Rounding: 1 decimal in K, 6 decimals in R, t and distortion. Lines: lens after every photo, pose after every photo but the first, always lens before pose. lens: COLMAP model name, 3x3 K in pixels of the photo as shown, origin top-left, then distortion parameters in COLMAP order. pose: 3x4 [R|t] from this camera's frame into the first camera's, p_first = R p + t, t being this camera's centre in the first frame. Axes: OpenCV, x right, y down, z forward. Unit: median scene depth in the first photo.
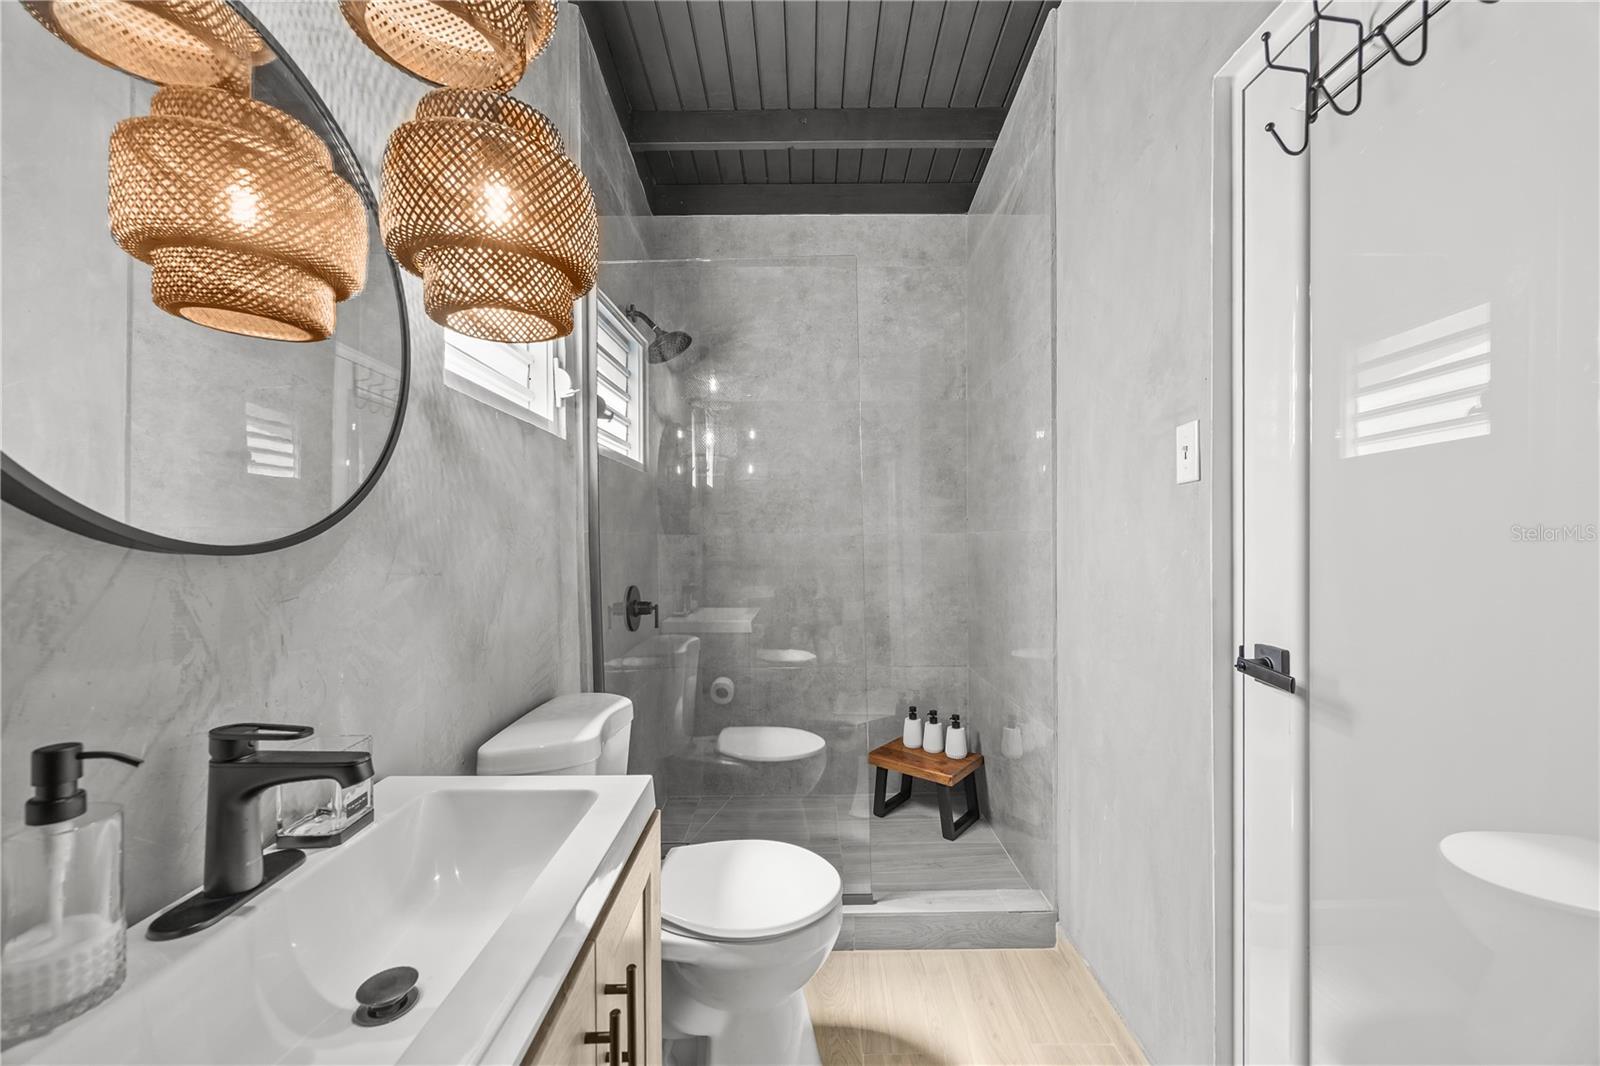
lens RADIAL K [[624.0, 0, 798.6], [0, 624.0, 542.7], [0, 0, 1]] dist [-0.006865, 0.000175]
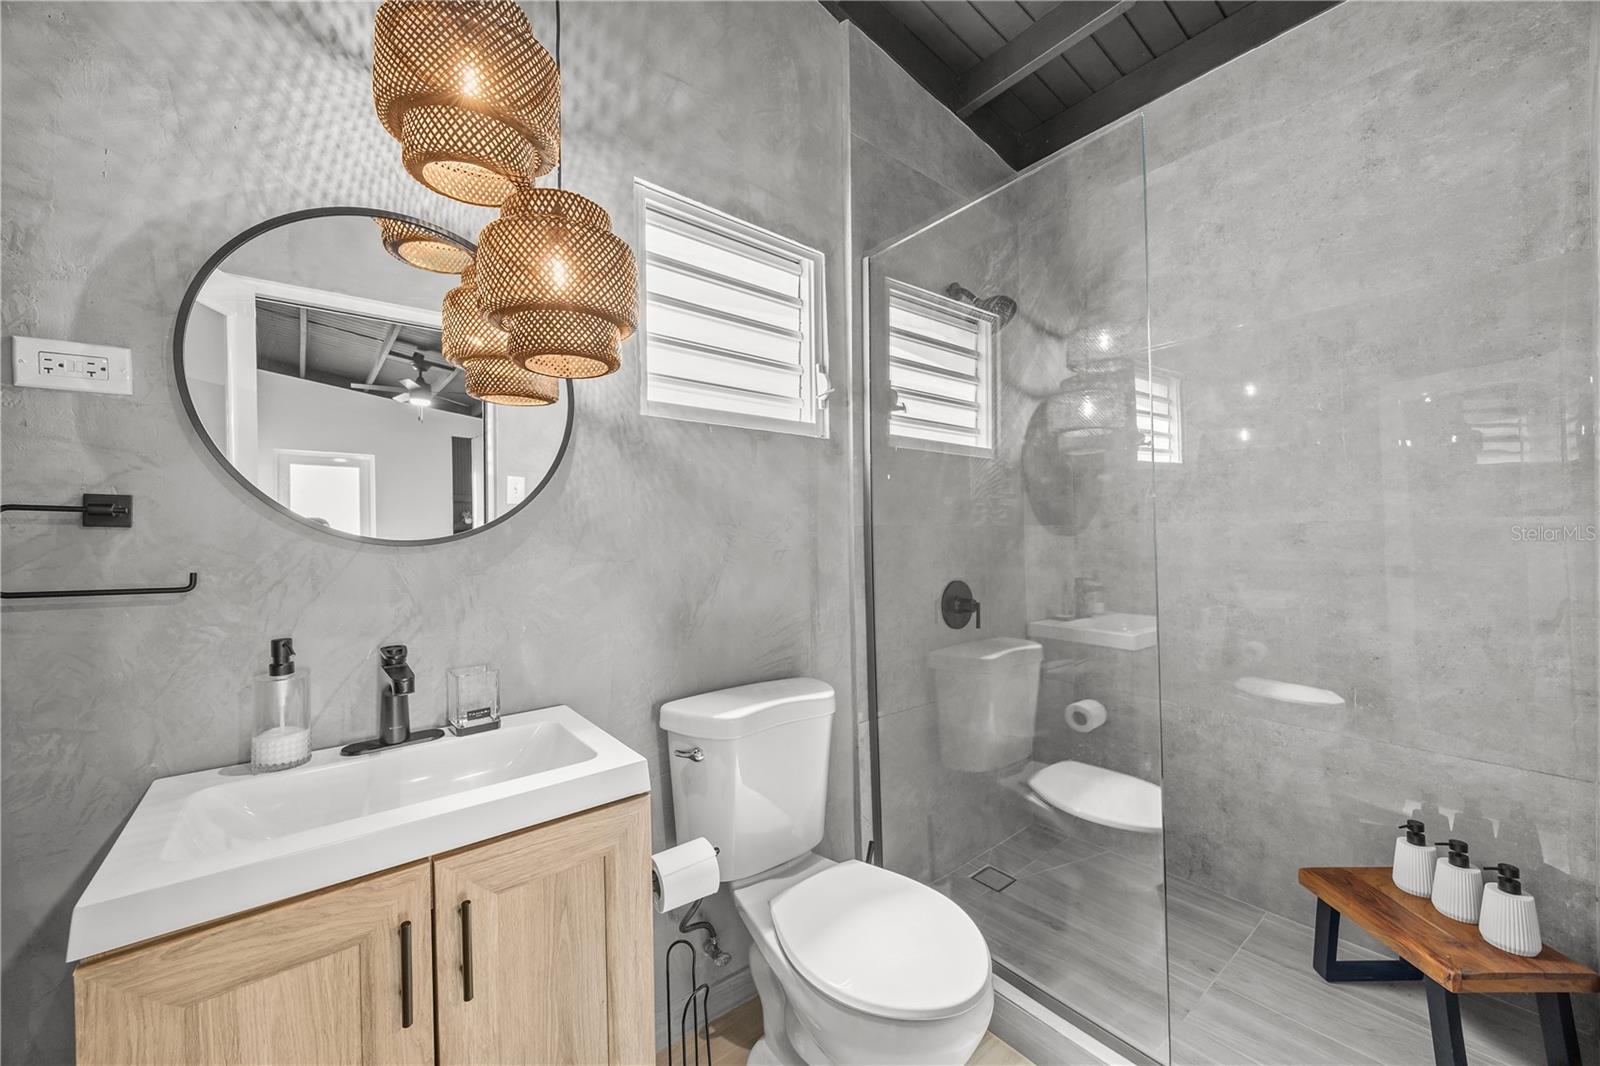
lens RADIAL K [[610.6, 0, 800.0], [0, 610.6, 533.0], [0, 0, 1]] dist [-0.001498, 0.000296]
pose [[0.618401, -0.001728, -0.785861, 0.296621], [0.002244, 0.999997, -0.000434, -0.003080], [0.785860, -0.001495, 0.618403, 0.229149]]
